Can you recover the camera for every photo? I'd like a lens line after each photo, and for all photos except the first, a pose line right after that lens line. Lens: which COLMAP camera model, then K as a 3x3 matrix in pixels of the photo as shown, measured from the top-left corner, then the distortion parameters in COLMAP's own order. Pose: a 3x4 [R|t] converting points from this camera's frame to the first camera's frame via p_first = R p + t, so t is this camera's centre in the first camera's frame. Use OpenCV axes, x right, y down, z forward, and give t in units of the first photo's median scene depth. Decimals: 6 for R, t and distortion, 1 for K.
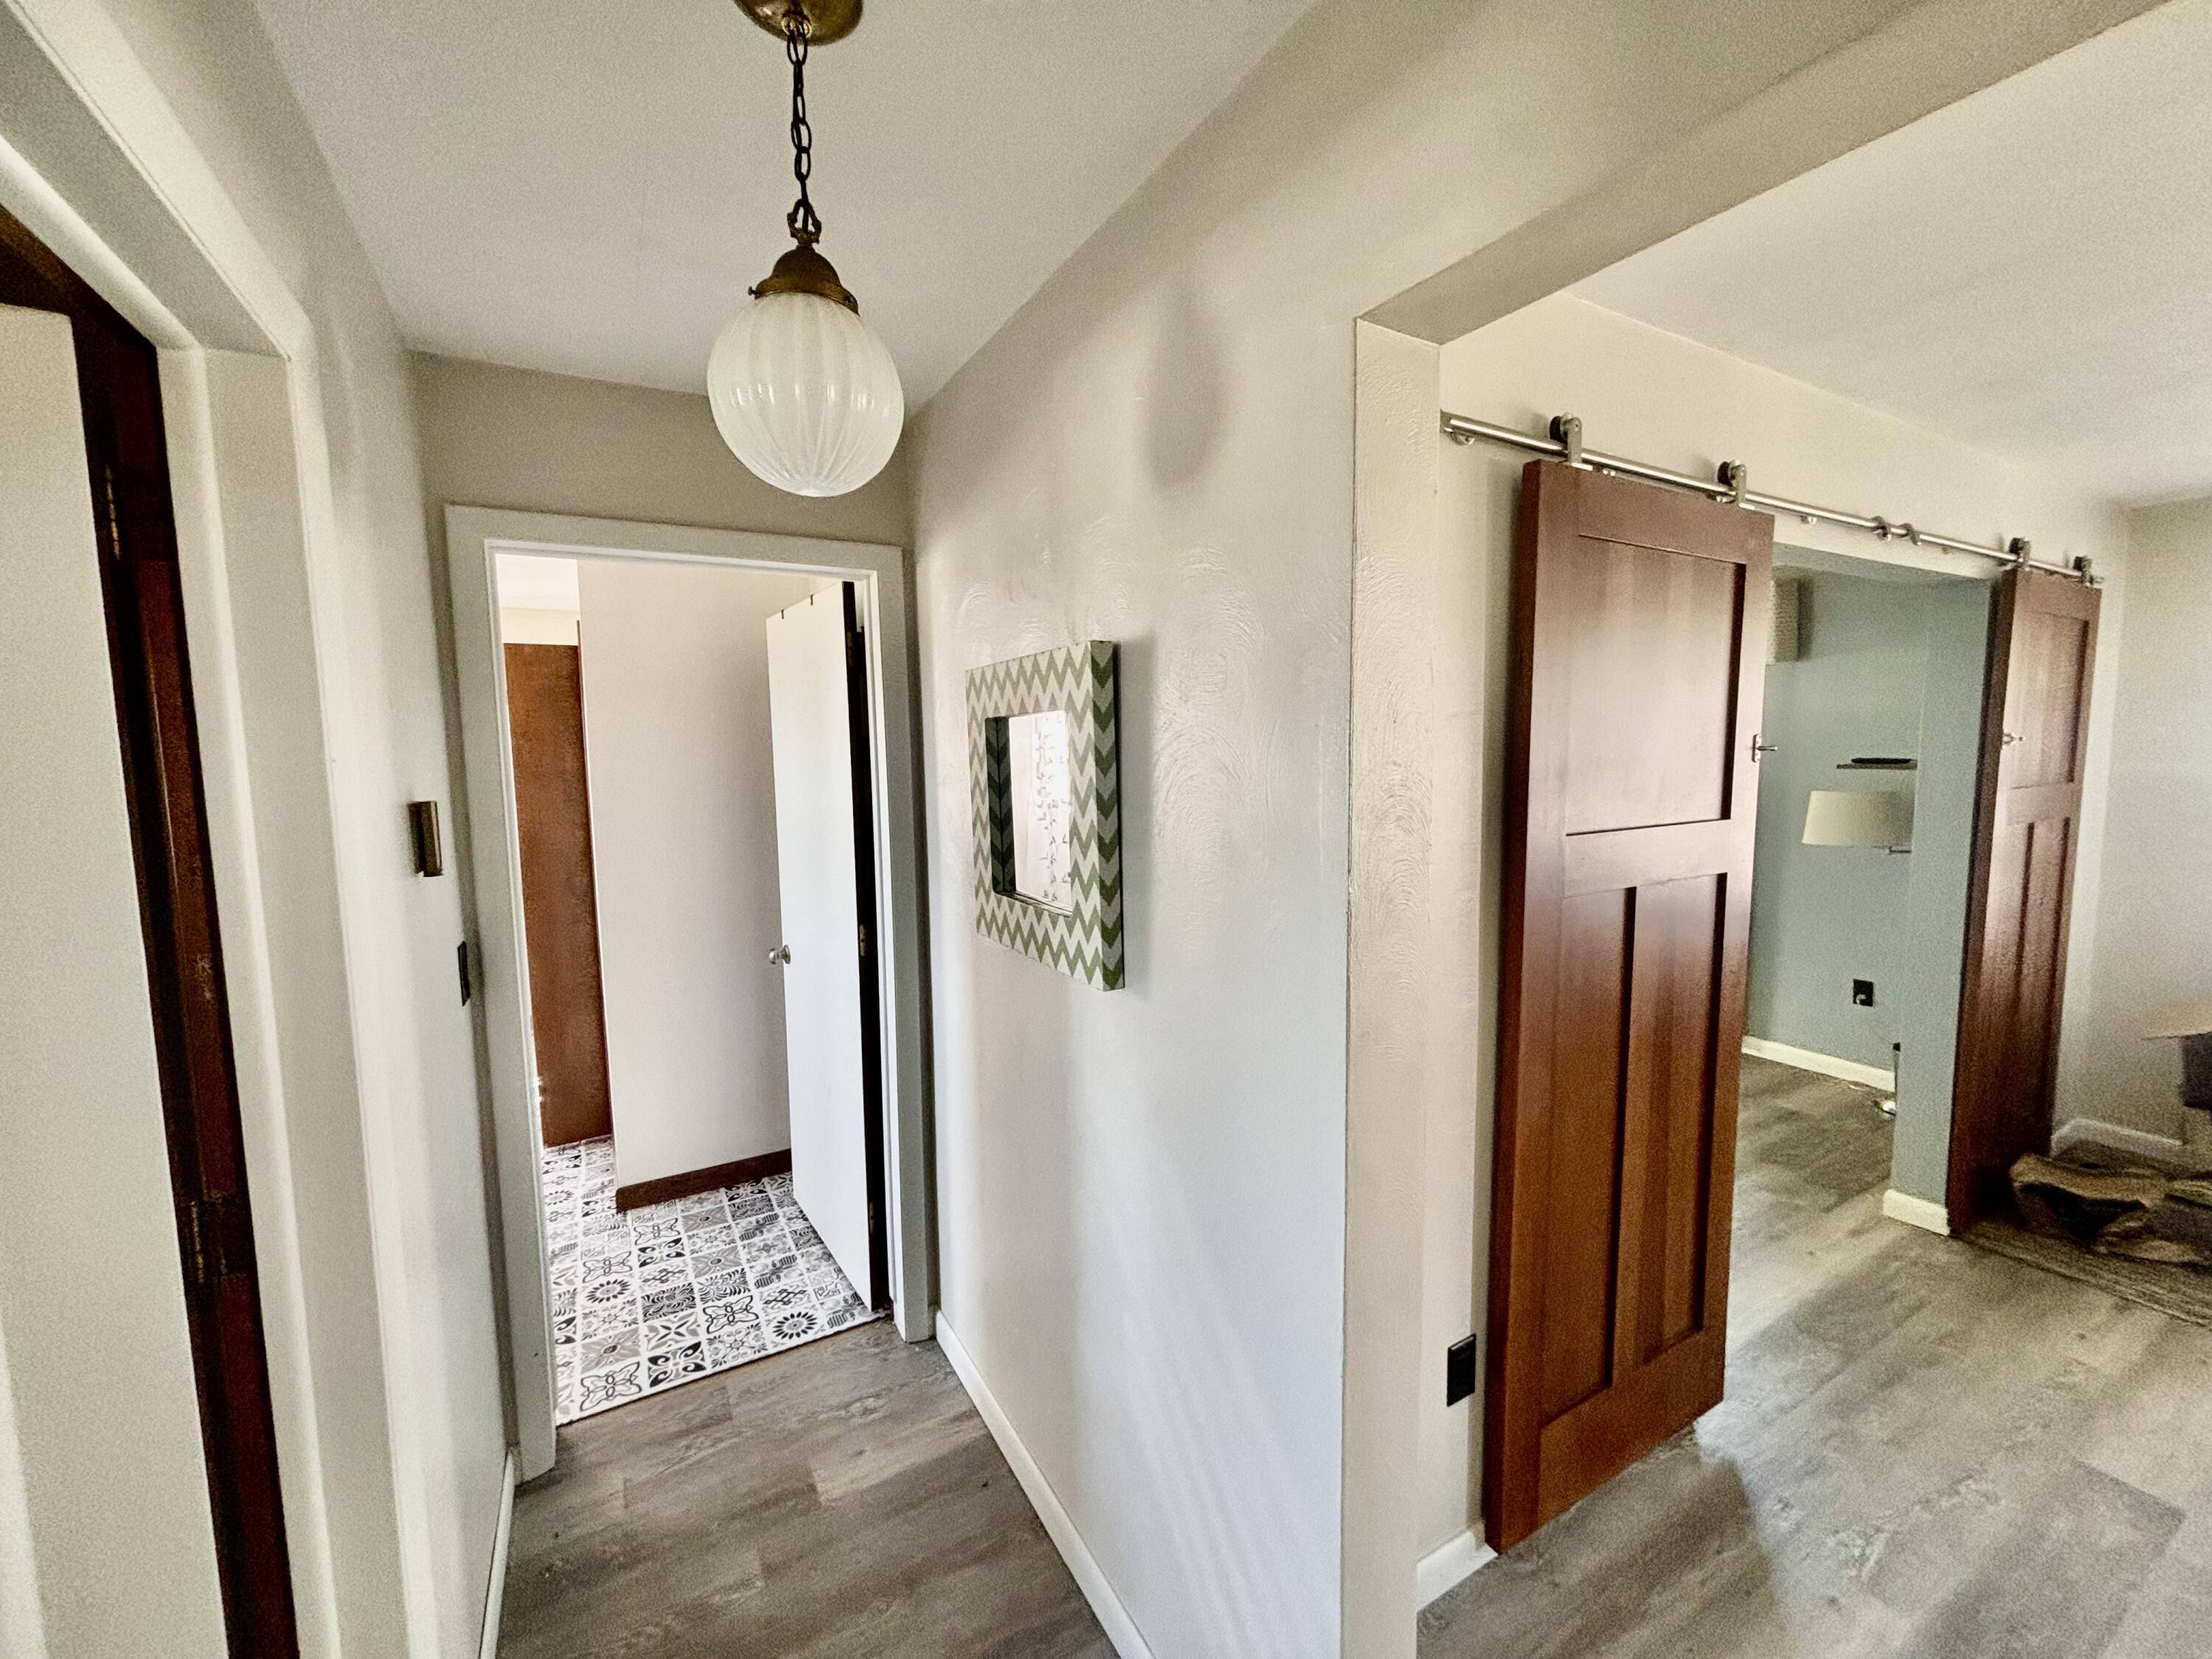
lens RADIAL K [[892.7, 0, 1107.1], [0, 892.7, 832.0], [0, 0, 1]] dist [0.000024, -0.000016]
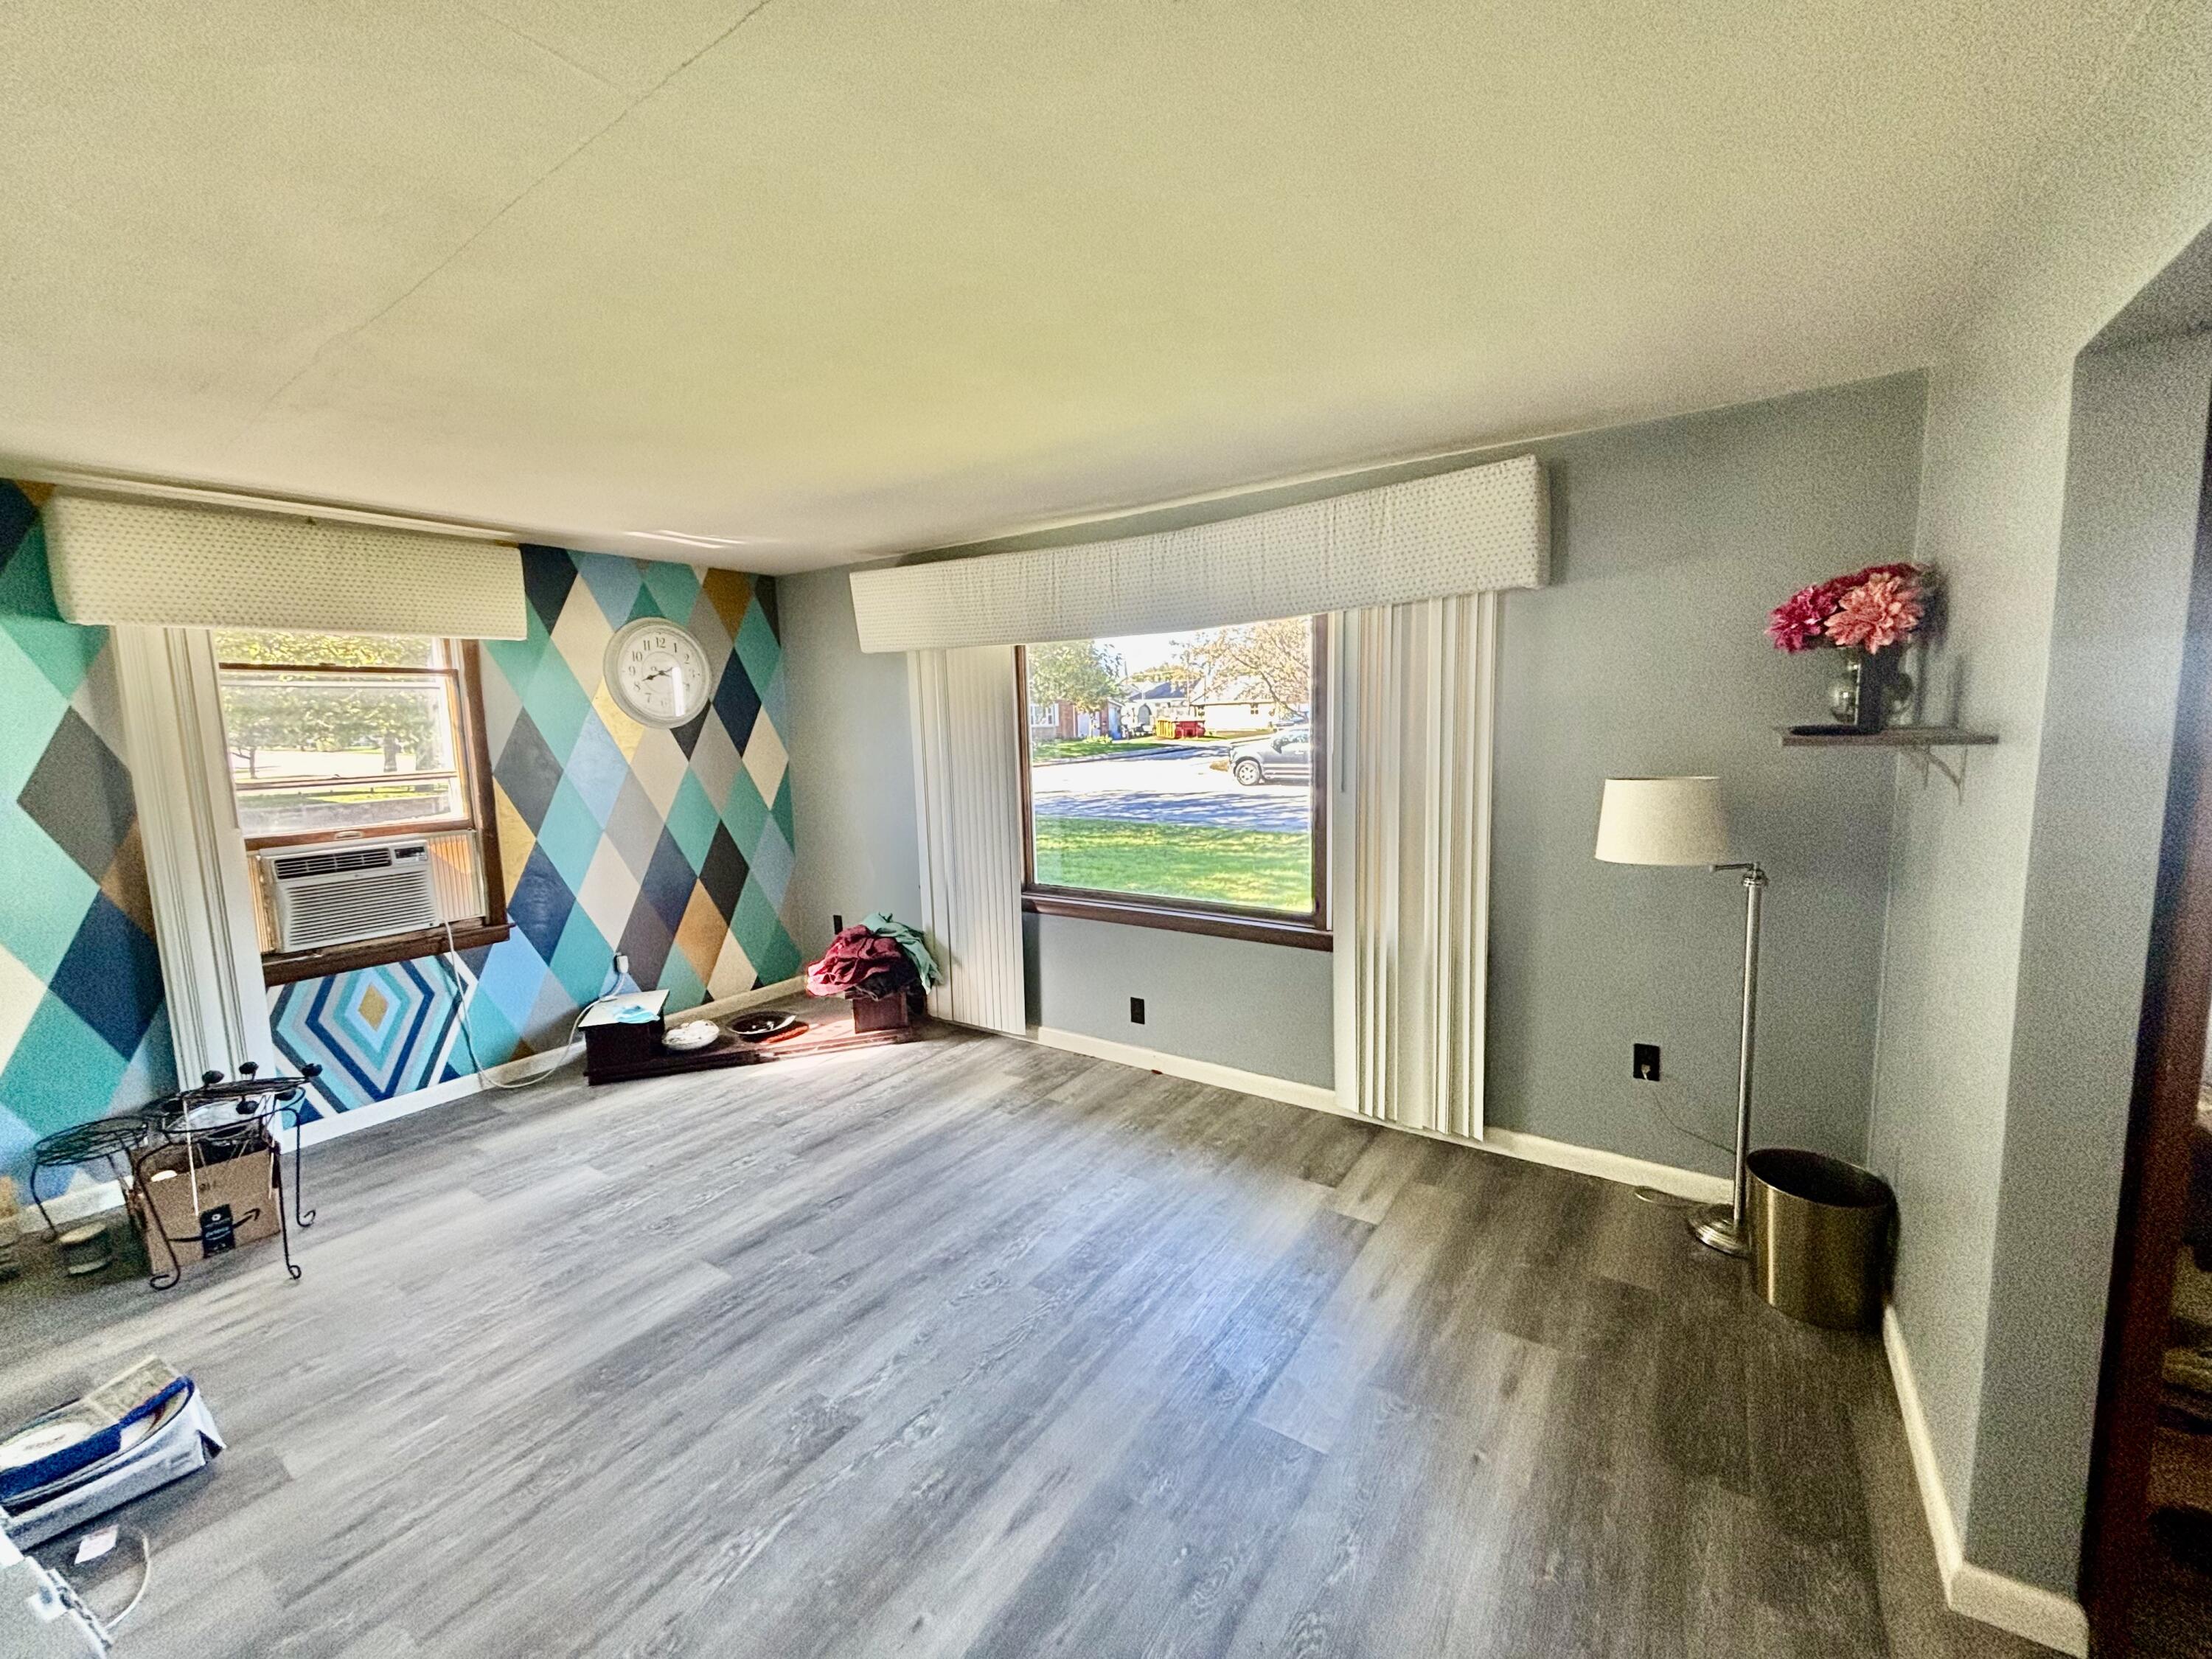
lens RADIAL K [[892.7, 0, 1105.6], [0, 892.7, 828.0], [0, 0, 1]] dist [0.000024, -0.000016]
pose [[0.901049, -0.060346, 0.429498, 0.171175], [0.054435, 0.998178, 0.026047, -0.045732], [-0.430287, -0.000090, 0.902692, 0.547640]]
